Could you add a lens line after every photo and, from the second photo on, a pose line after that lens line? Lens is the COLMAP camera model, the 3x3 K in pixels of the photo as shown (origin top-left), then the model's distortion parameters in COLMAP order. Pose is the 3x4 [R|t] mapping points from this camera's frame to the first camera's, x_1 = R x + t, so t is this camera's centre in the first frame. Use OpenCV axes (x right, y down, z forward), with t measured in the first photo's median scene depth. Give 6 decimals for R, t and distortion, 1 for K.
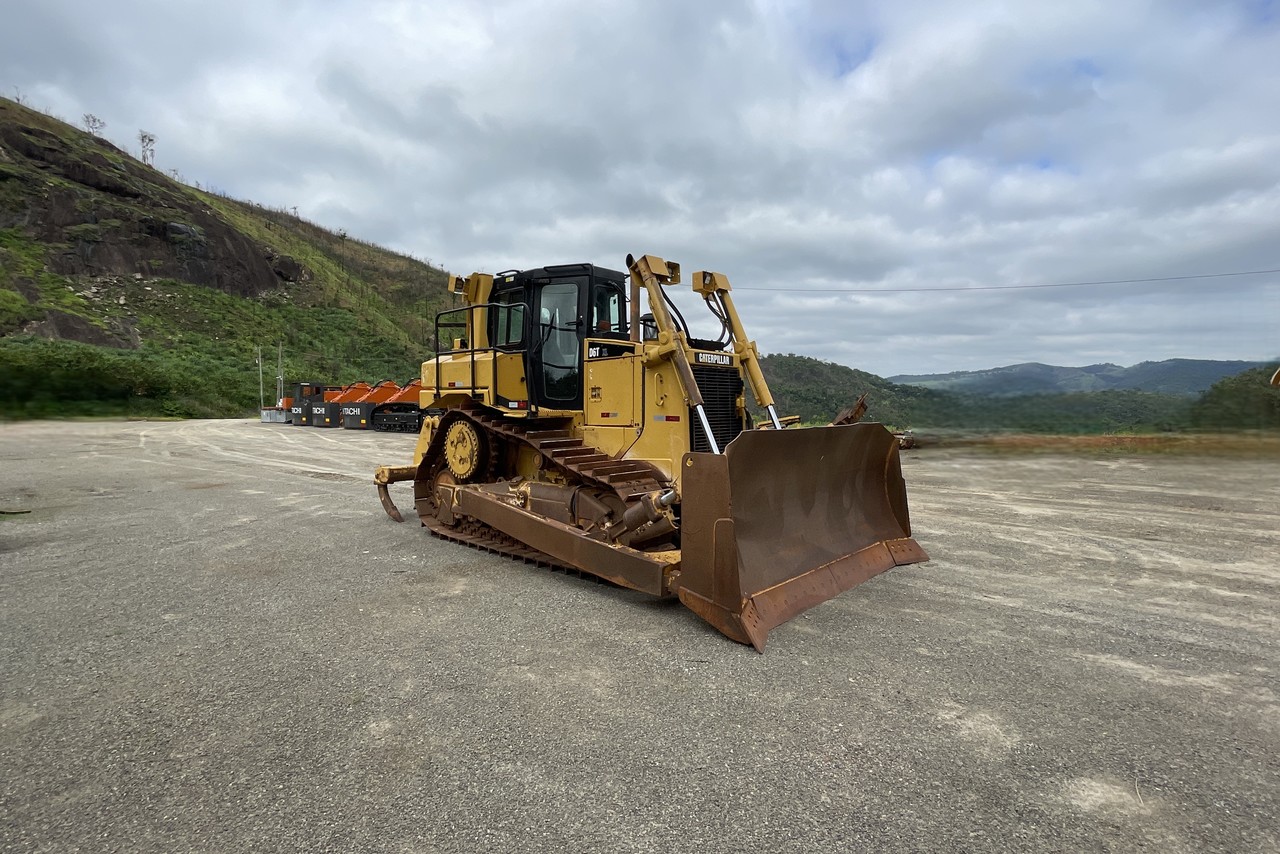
lens RADIAL K [[623.1, 0, 637.4], [0, 623.1, 423.8], [0, 0, 1]] dist [-0.002126, -0.000237]
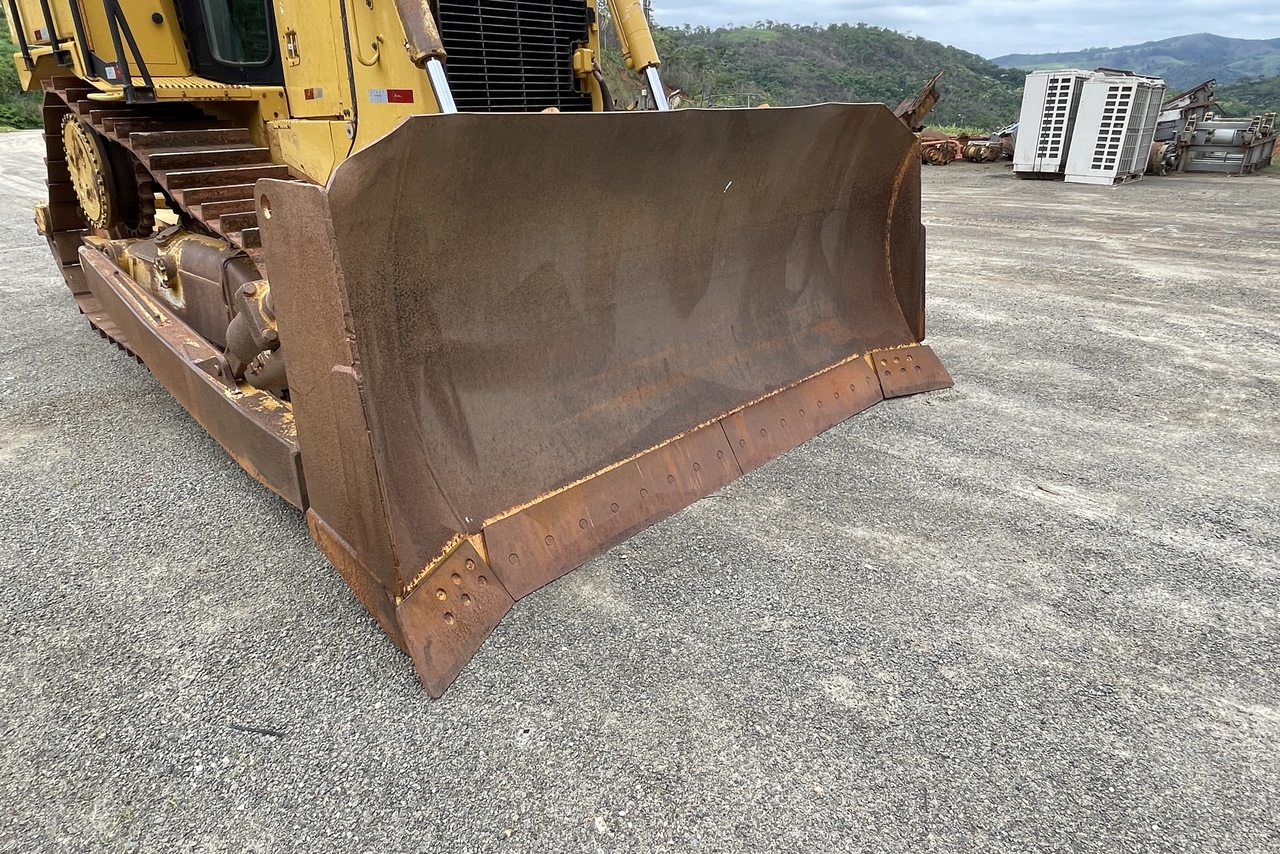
lens RADIAL K [[778.5, 0, 626.2], [0, 778.5, 417.3], [0, 0, 1]] dist [-0.001406, -0.001180]
pose [[0.999662, -0.001066, -0.025980, 0.212000], [0.009992, 0.938186, 0.345988, 0.014709], [0.024005, -0.346131, 0.937879, 0.371655]]
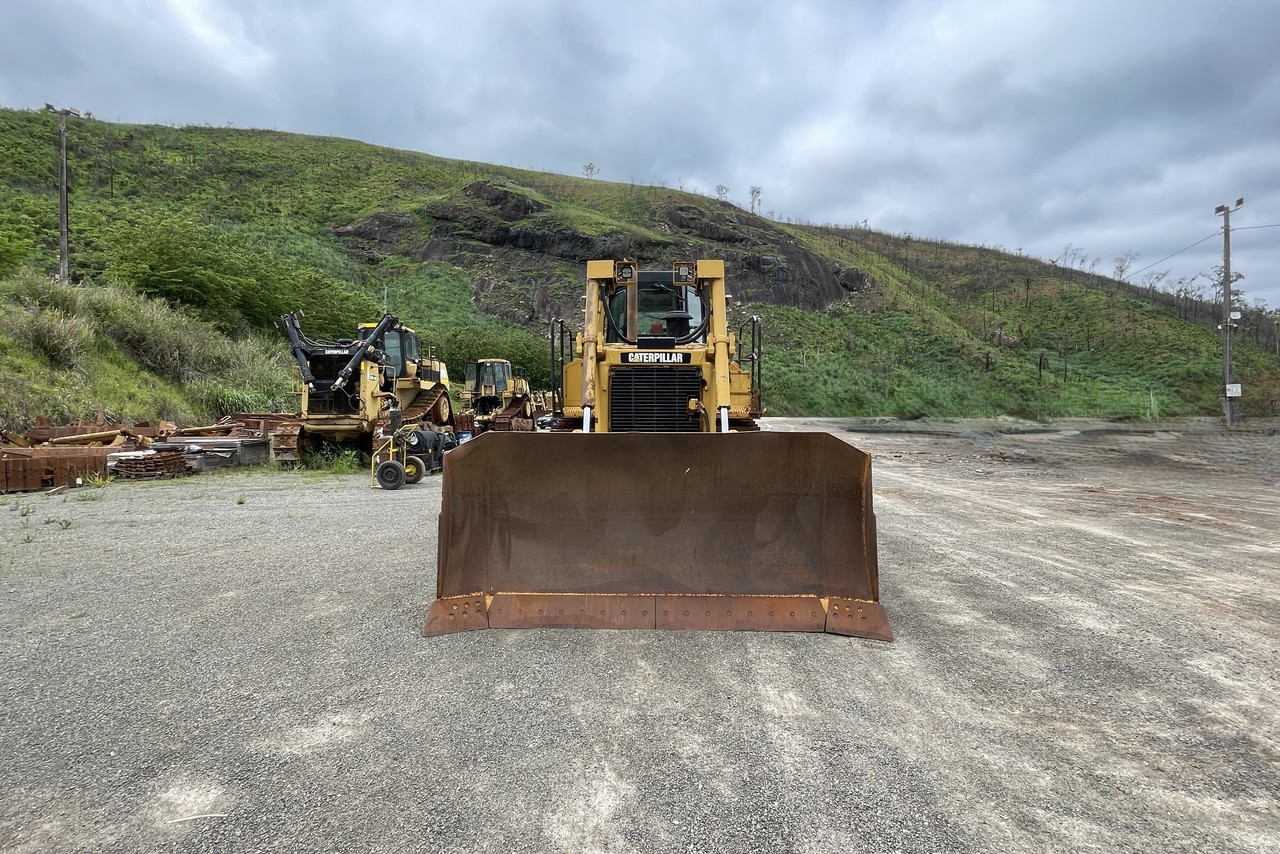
lens RADIAL K [[623.1, 0, 637.4], [0, 623.1, 423.8], [0, 0, 1]] dist [-0.002126, -0.000237]
pose [[0.655983, 0.024800, -0.754368, 0.787655], [-0.025417, 0.999619, 0.010760, -0.013827], [0.754347, 0.012115, 0.656364, 0.355340]]
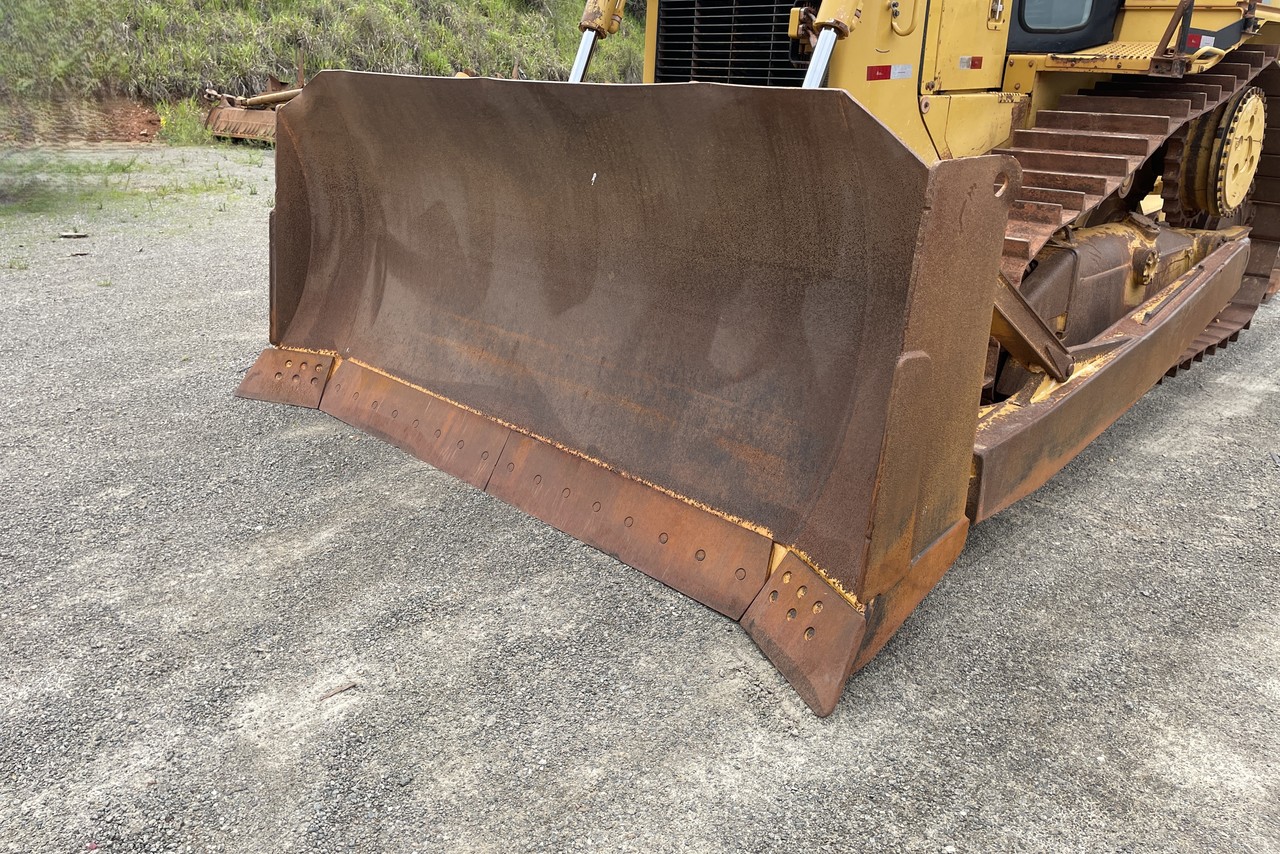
lens RADIAL K [[956.2, 0, 643.8], [0, 956.2, 420.8], [0, 0, 1]] dist [0.039351, -0.005475]
pose [[-0.034952, 0.346926, -0.937241, 0.772463], [-0.051827, 0.935923, 0.348371, -0.007704], [0.998044, 0.060750, -0.014732, 0.933137]]
